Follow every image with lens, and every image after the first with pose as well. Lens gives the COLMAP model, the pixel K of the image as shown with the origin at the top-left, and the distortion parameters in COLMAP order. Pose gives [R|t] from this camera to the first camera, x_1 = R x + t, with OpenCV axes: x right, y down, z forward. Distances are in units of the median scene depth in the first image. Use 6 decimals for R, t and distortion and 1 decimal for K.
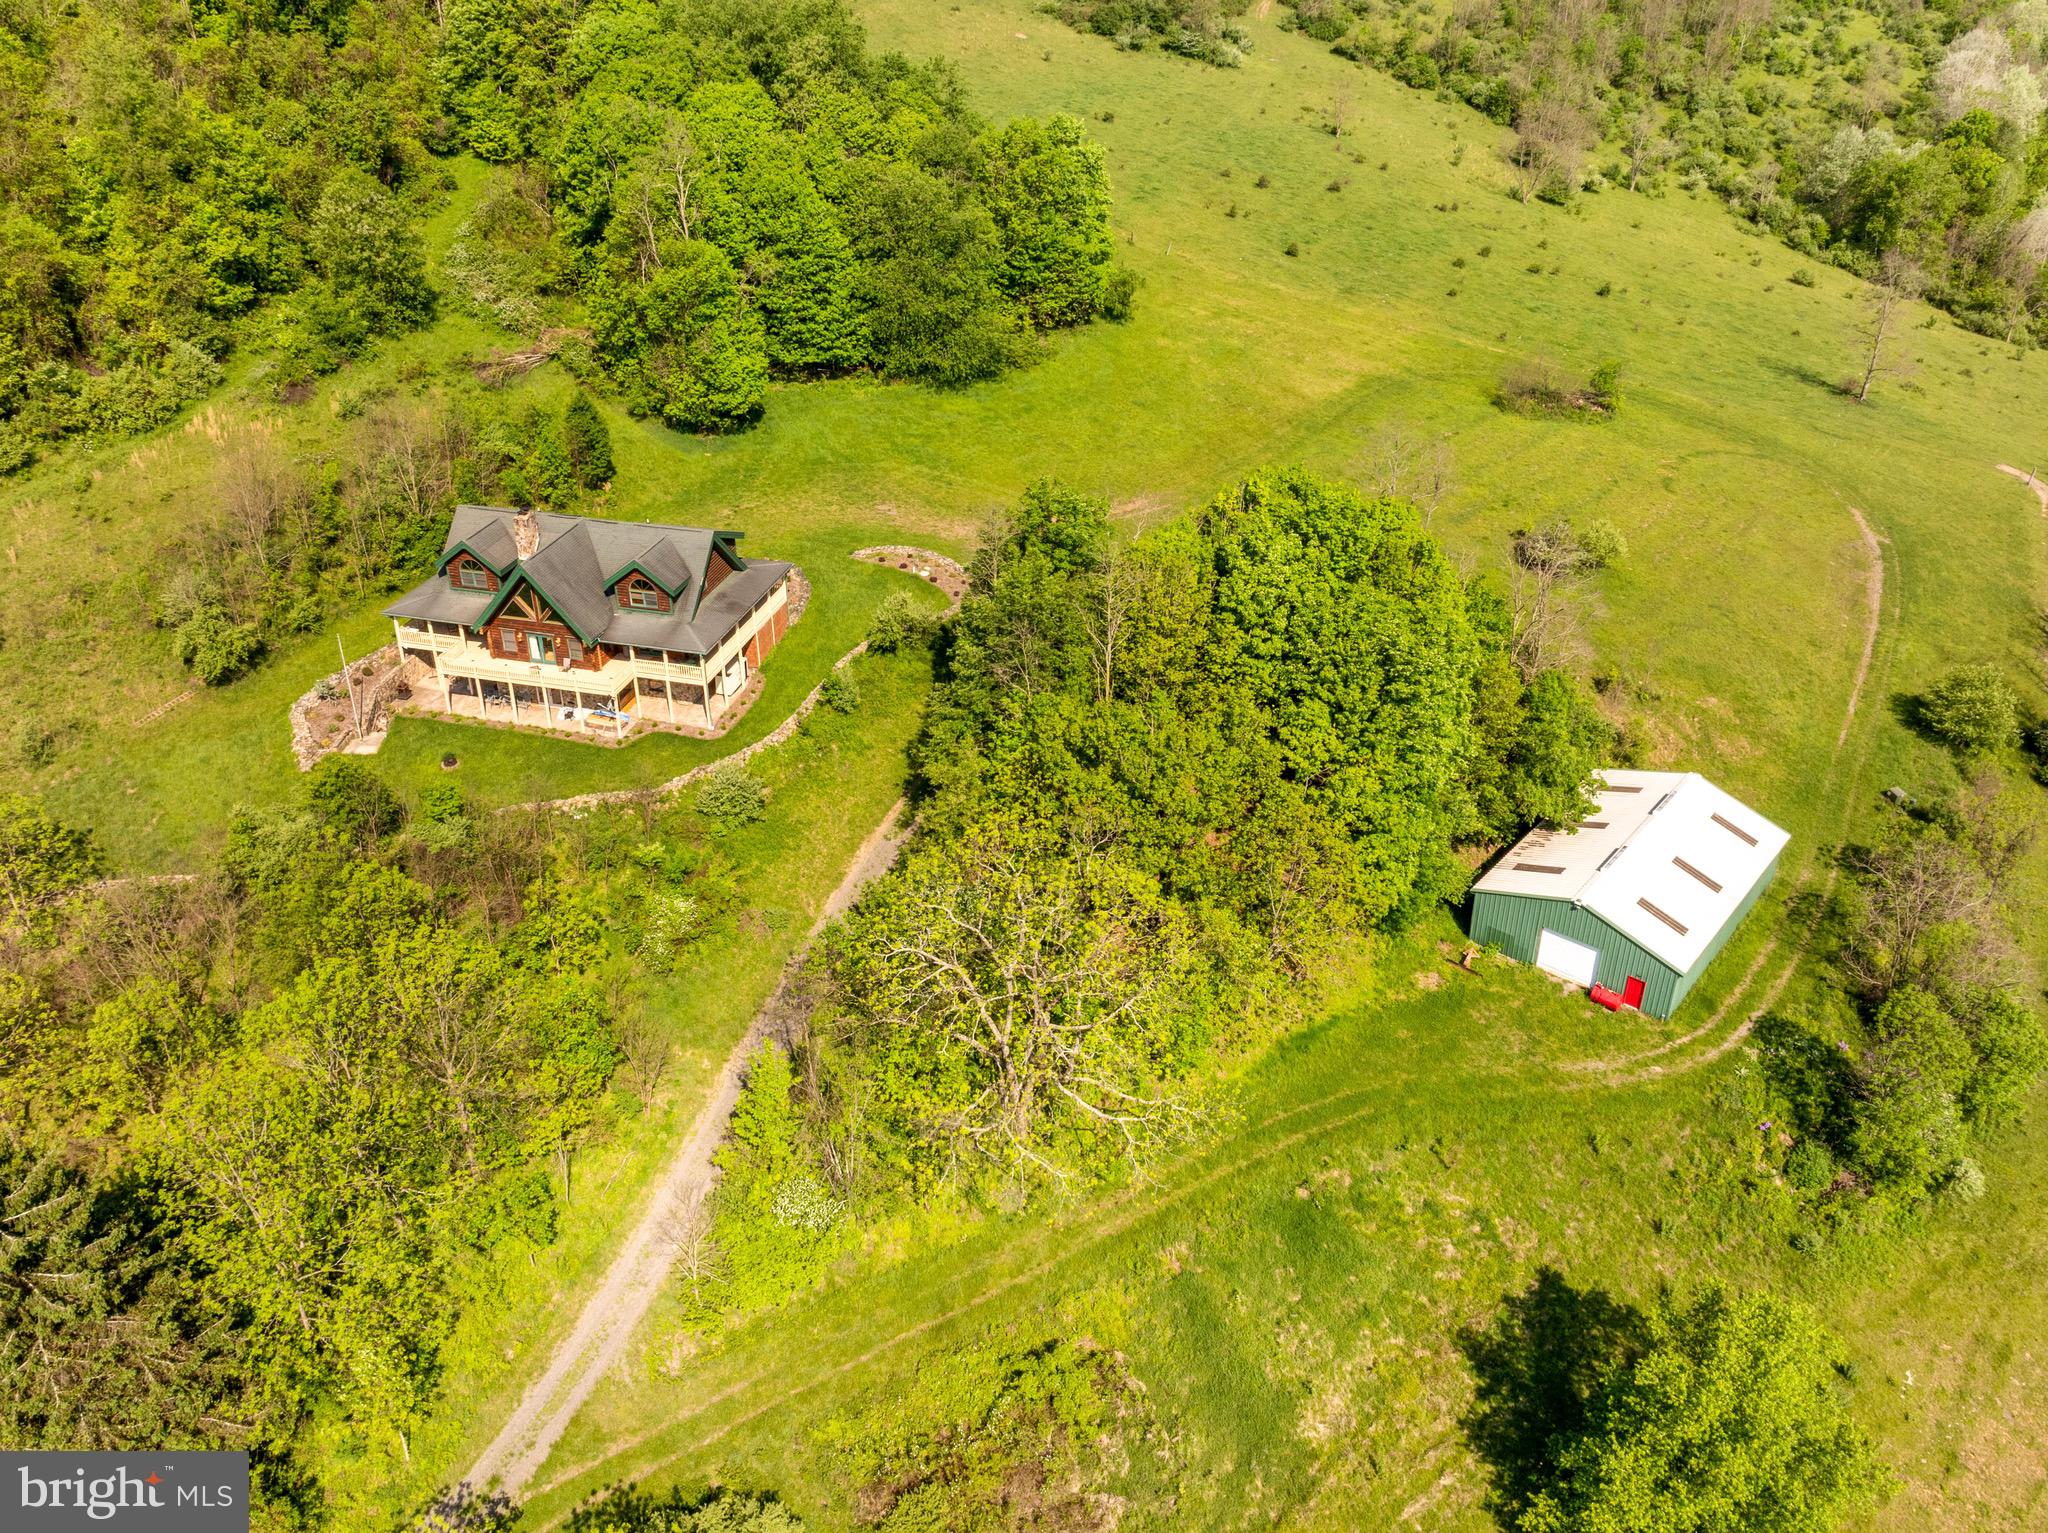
lens RADIAL K [[1600.5, 0, 1010.3], [0, 1600.5, 759.2], [0, 0, 1]] dist [-0.053583, 0.035599]
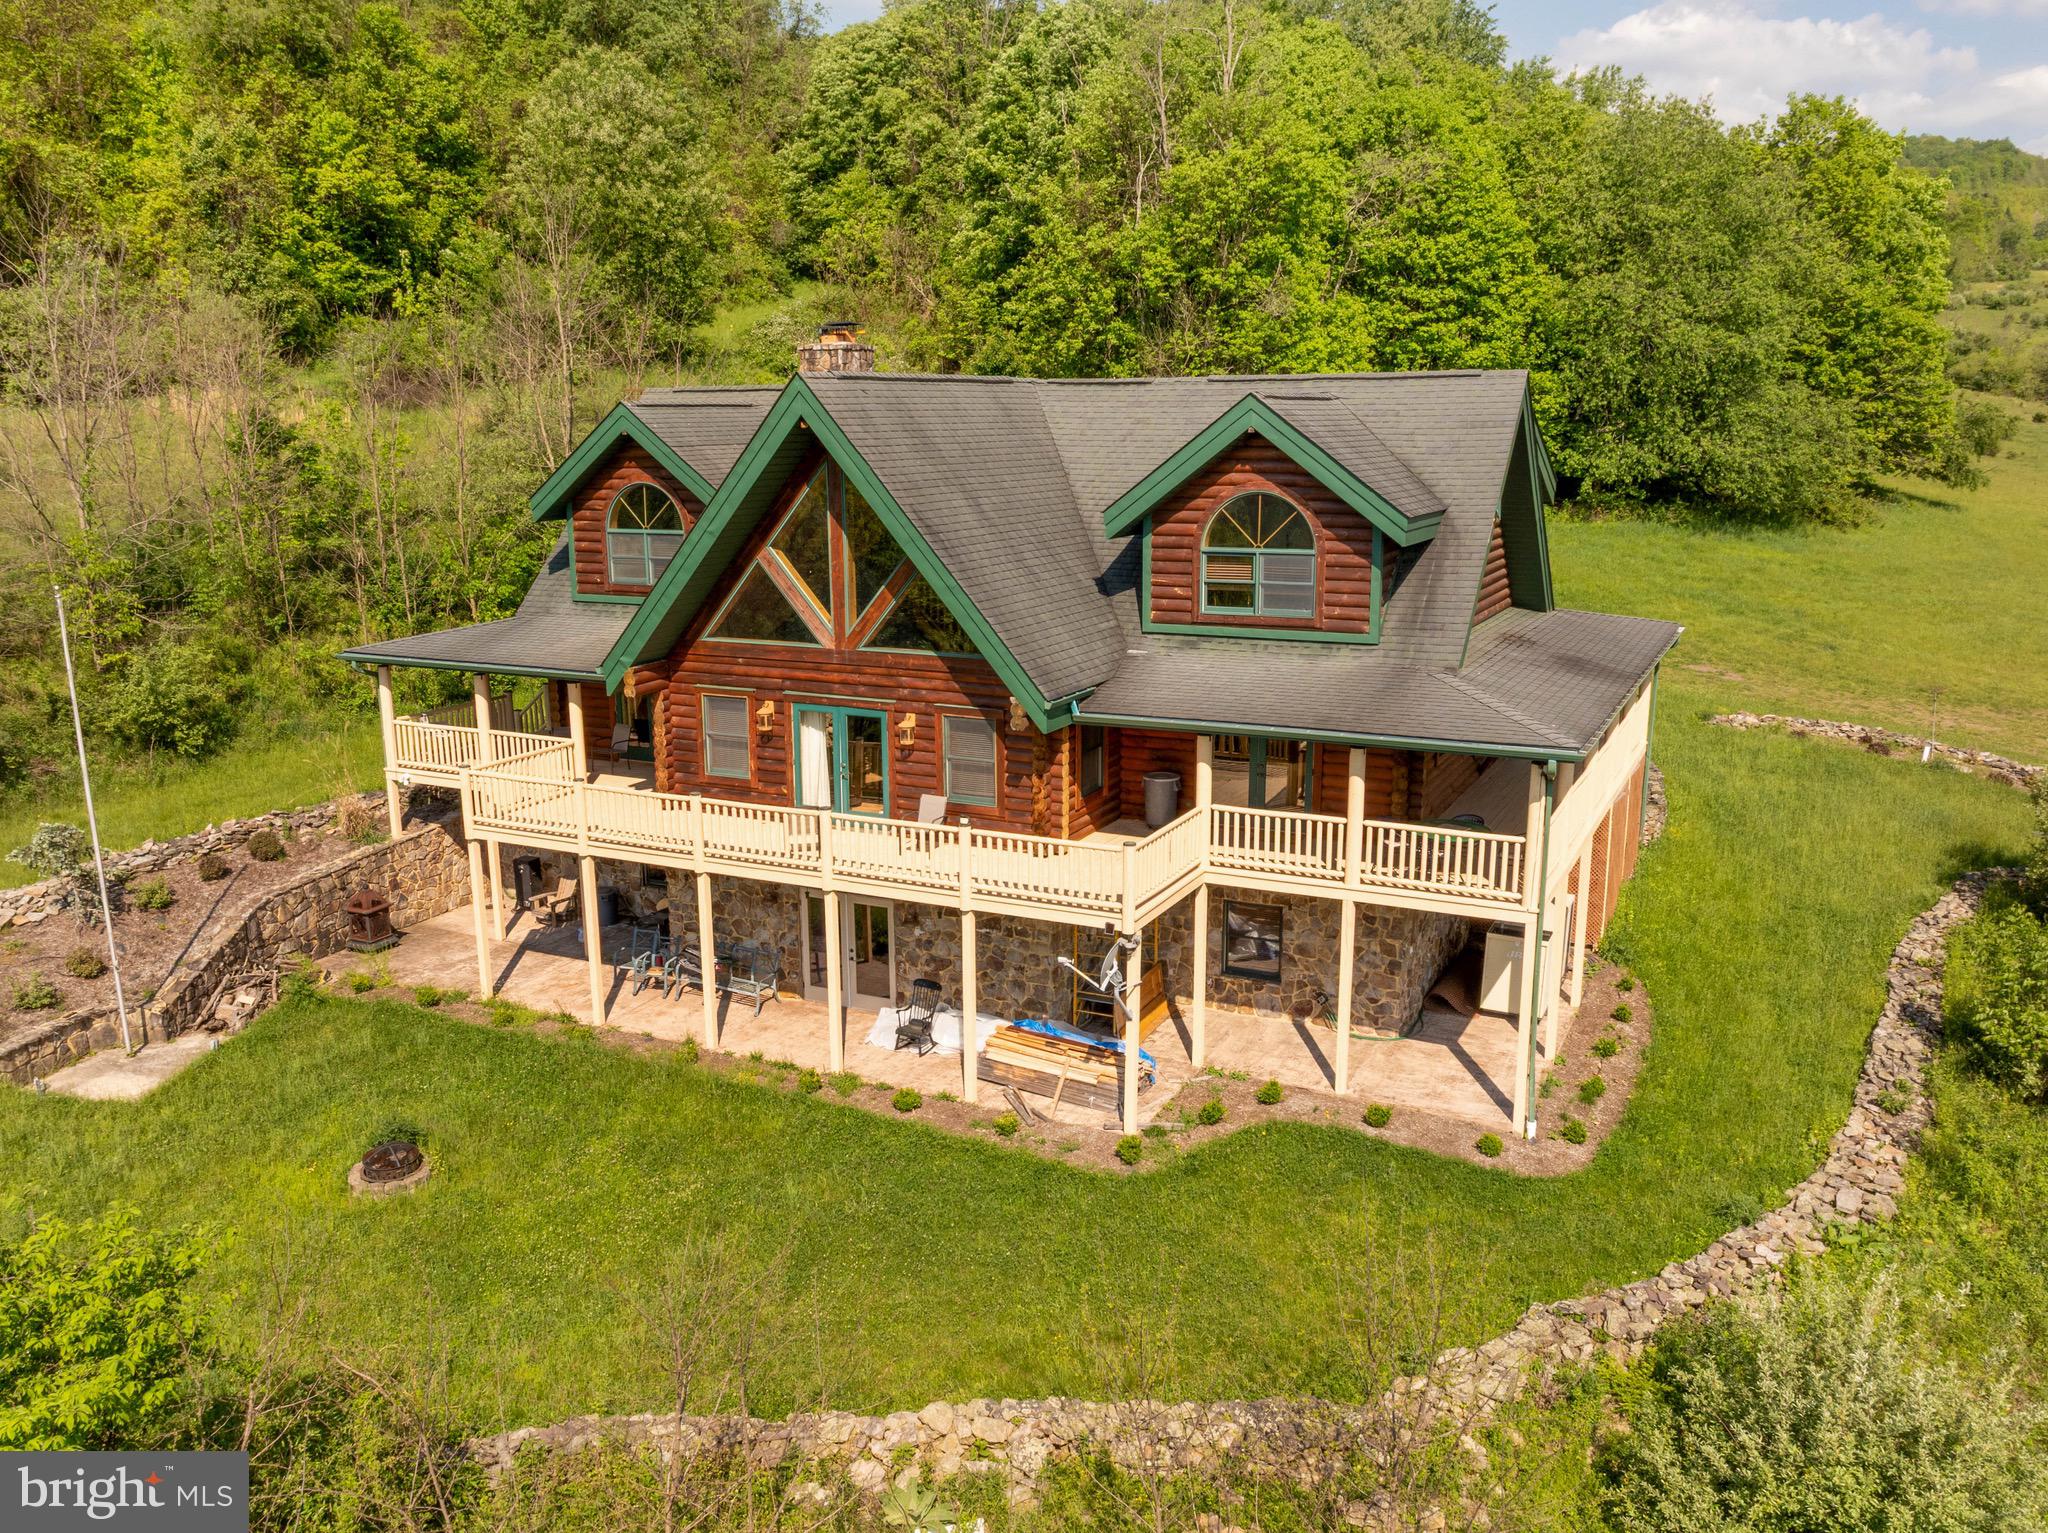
lens RADIAL K [[1688.5, 0, 961.9], [0, 1688.5, 772.2], [0, 0, 1]] dist [-0.056352, 0.054609]
pose [[0.974383, 0.036094, -0.221978, -0.207829], [-0.101472, 0.951413, -0.290718, 0.009071], [0.200699, 0.305795, 0.930704, 0.726984]]
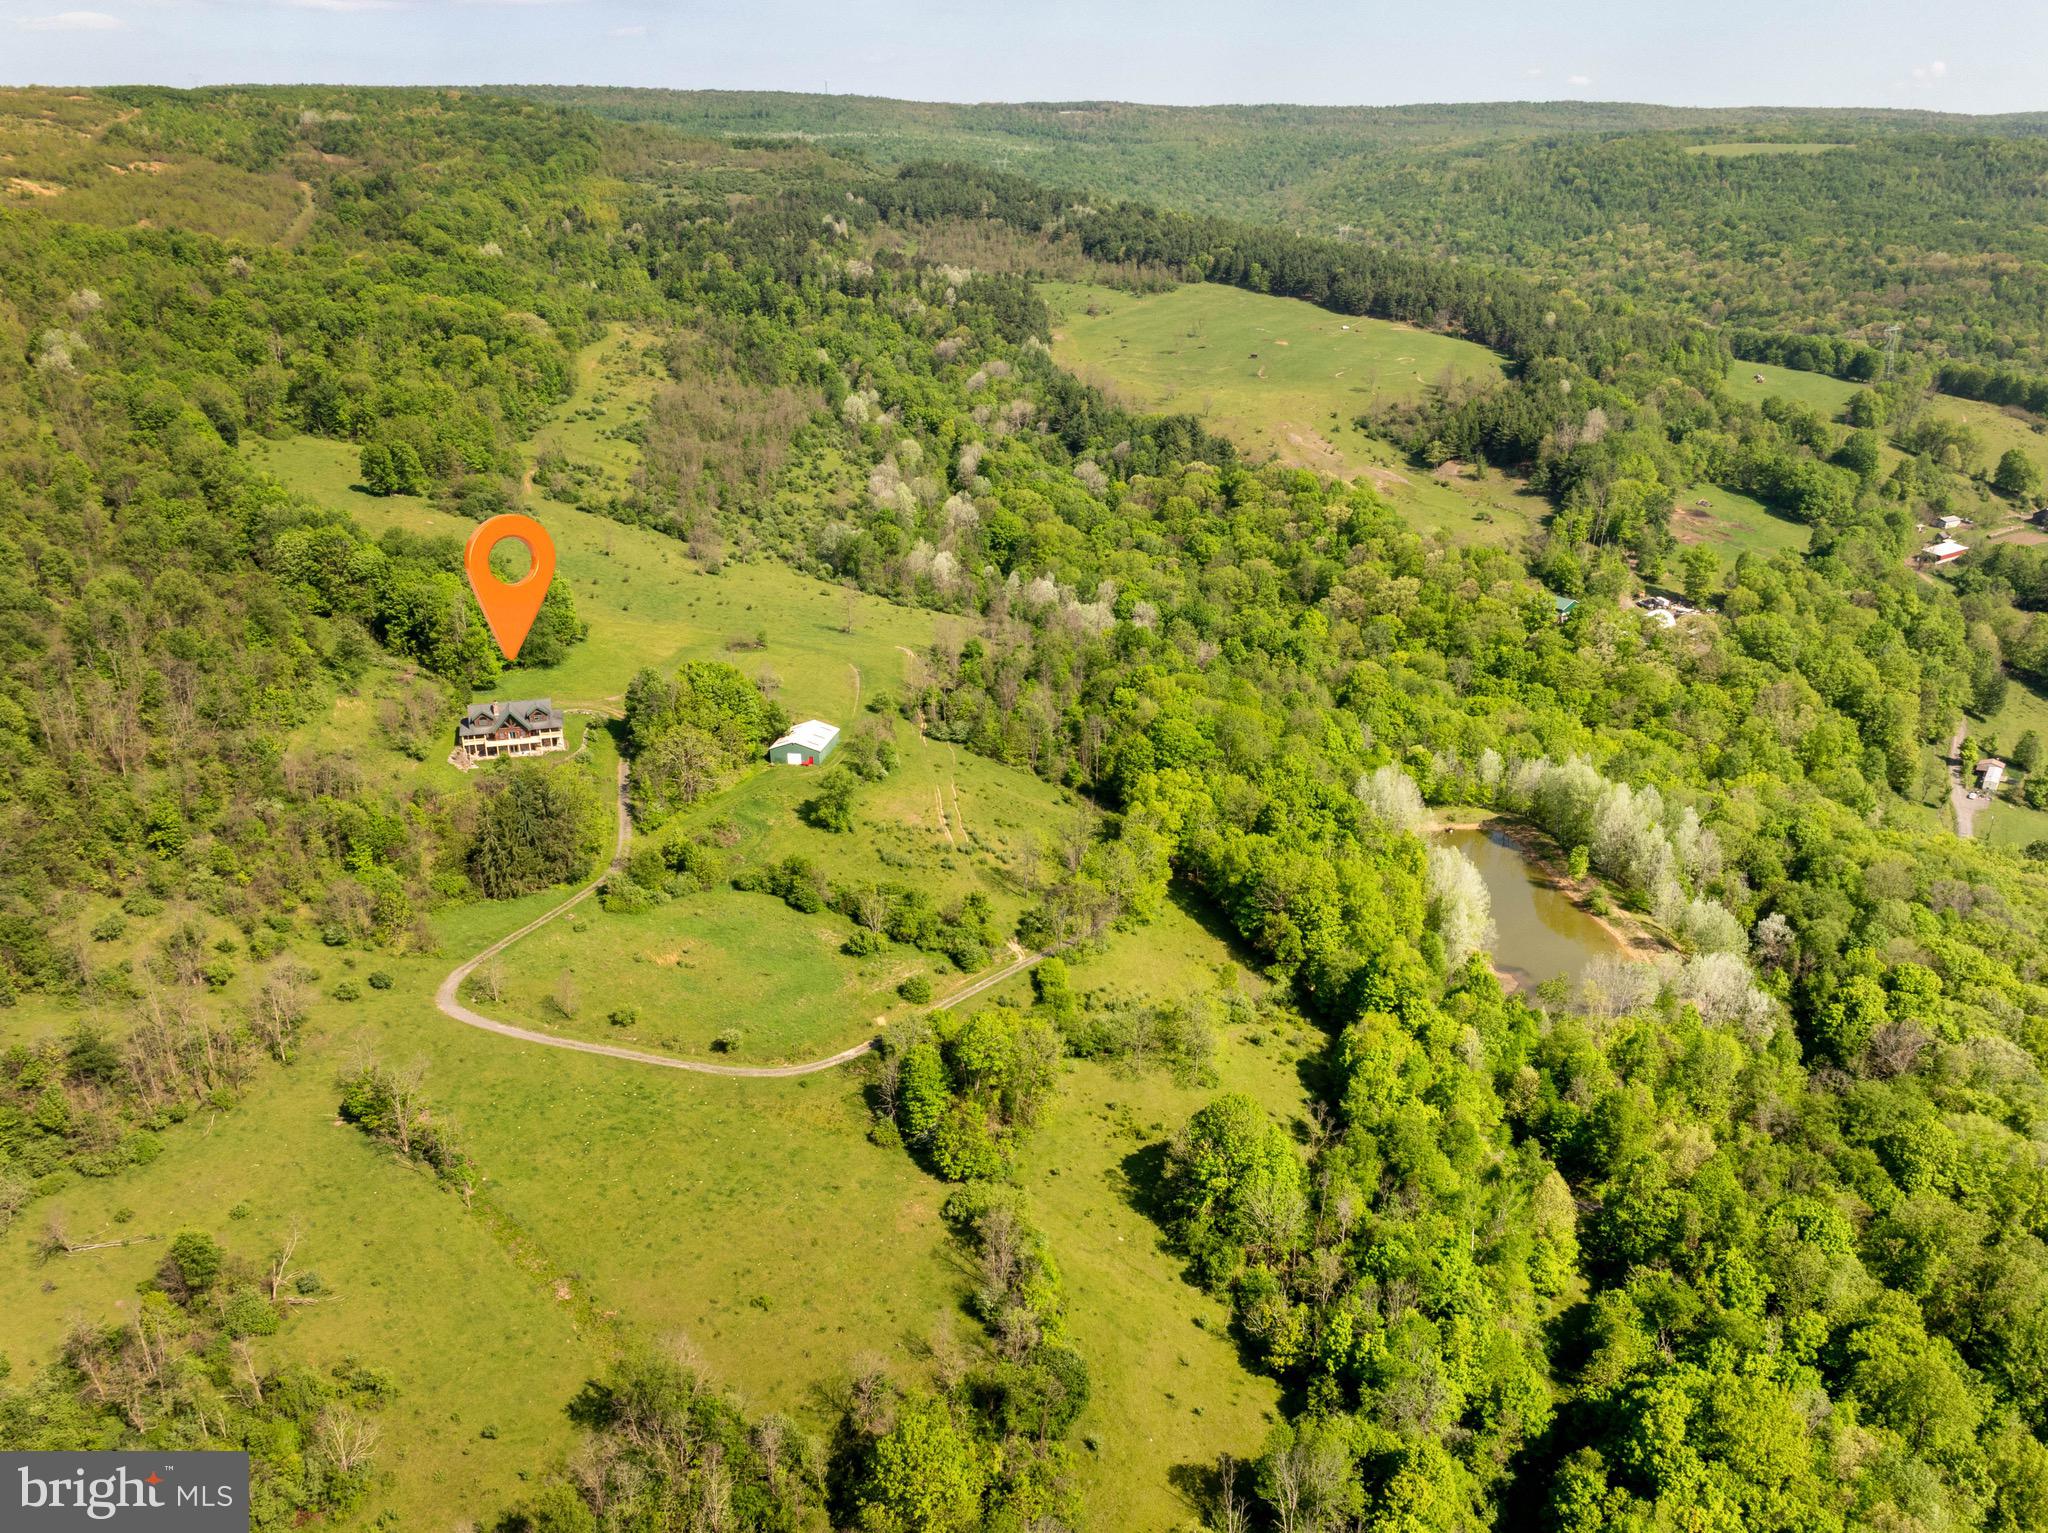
lens RADIAL K [[1688.5, 0, 961.9], [0, 1688.5, 772.2], [0, 0, 1]] dist [-0.056352, 0.054609]
pose [[0.869398, -0.164418, 0.465954, -1.153435], [0.257812, 0.955418, -0.143906, 0.788265], [-0.421521, 0.245240, 0.873028, -2.621117]]
